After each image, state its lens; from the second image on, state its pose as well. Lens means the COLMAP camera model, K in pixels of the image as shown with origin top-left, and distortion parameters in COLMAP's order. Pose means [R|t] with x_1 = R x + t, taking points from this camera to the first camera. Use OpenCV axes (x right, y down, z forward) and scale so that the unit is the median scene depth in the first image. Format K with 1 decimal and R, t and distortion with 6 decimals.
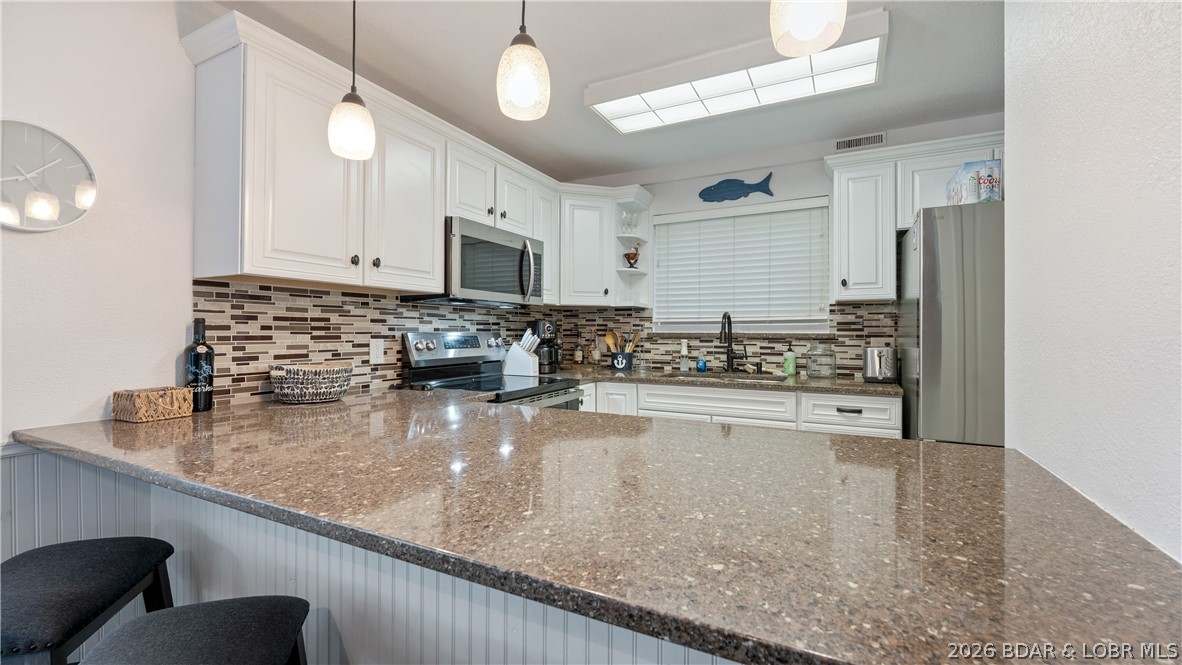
lens RADIAL K [[489.8, 0, 586.0], [0, 489.8, 329.0], [0, 0, 1]] dist [0.002332, 0.000704]
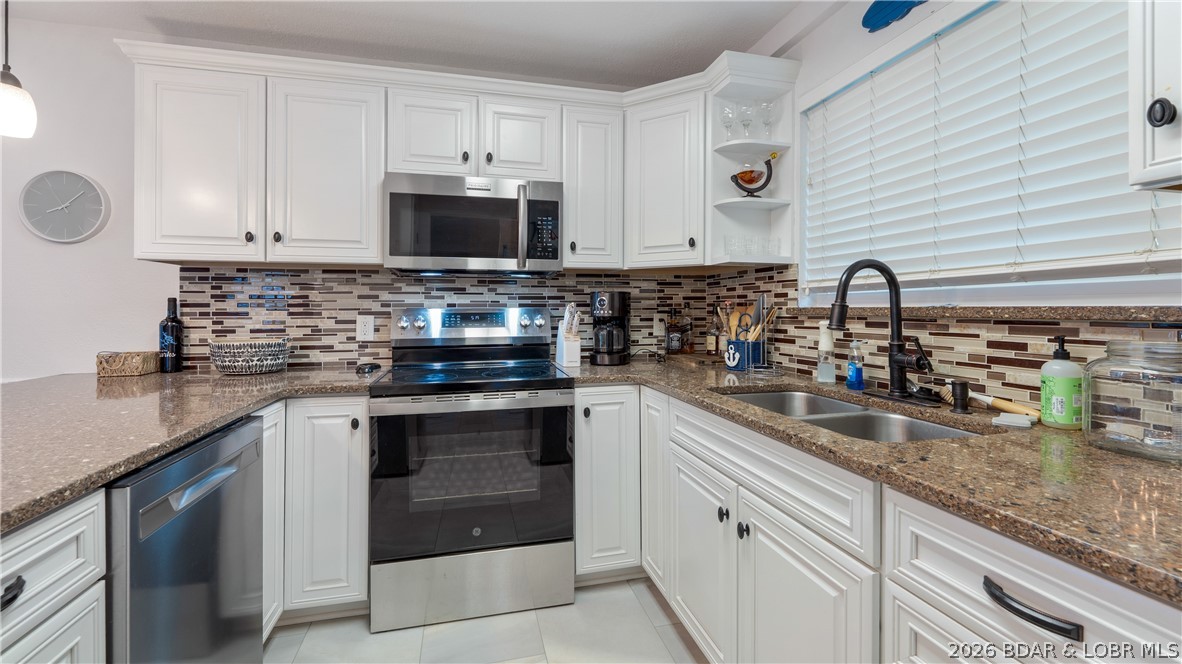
lens RADIAL K [[489.8, 0, 588.5], [0, 489.8, 311.0], [0, 0, 1]] dist [0.002332, 0.000704]
pose [[0.661070, -0.000891, -0.750324, 0.483795], [0.008453, 0.999945, 0.006260, 0.007342], [0.750277, -0.010481, 0.661041, 0.555302]]
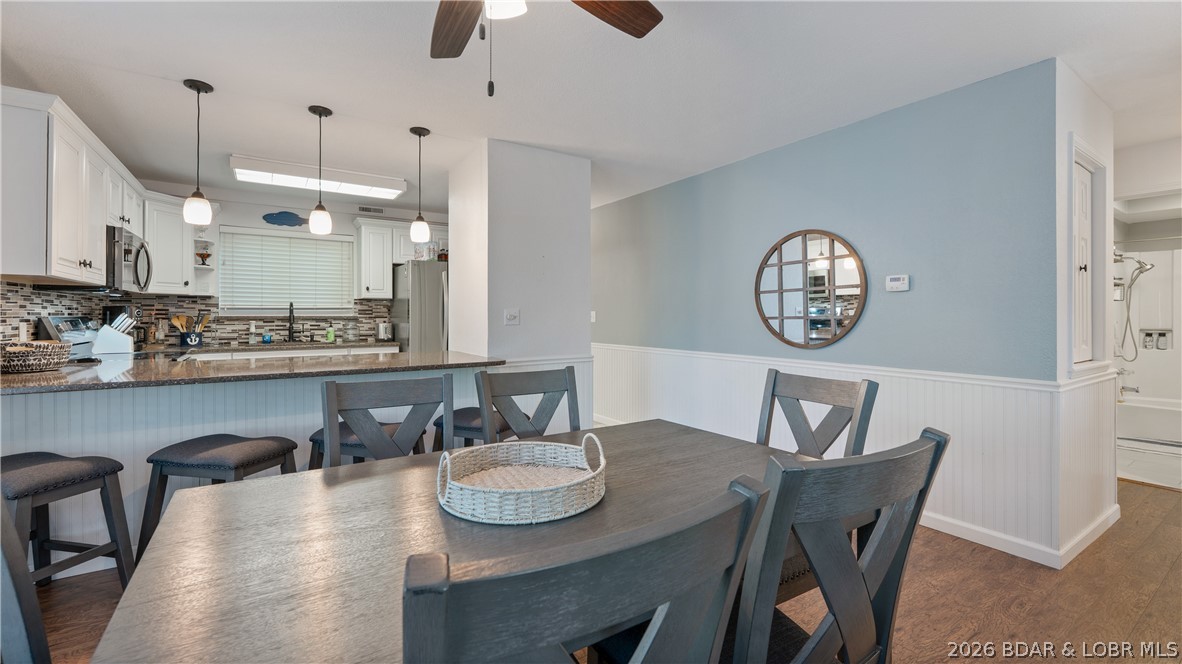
lens RADIAL K [[489.8, 0, 580.6], [0, 489.8, 314.2], [0, 0, 1]] dist [0.002332, 0.000704]
pose [[0.490917, -0.000827, 0.871206, -0.634418], [-0.003966, 0.999987, 0.003184, -0.006431], [-0.871197, -0.005018, 0.490907, -0.557887]]
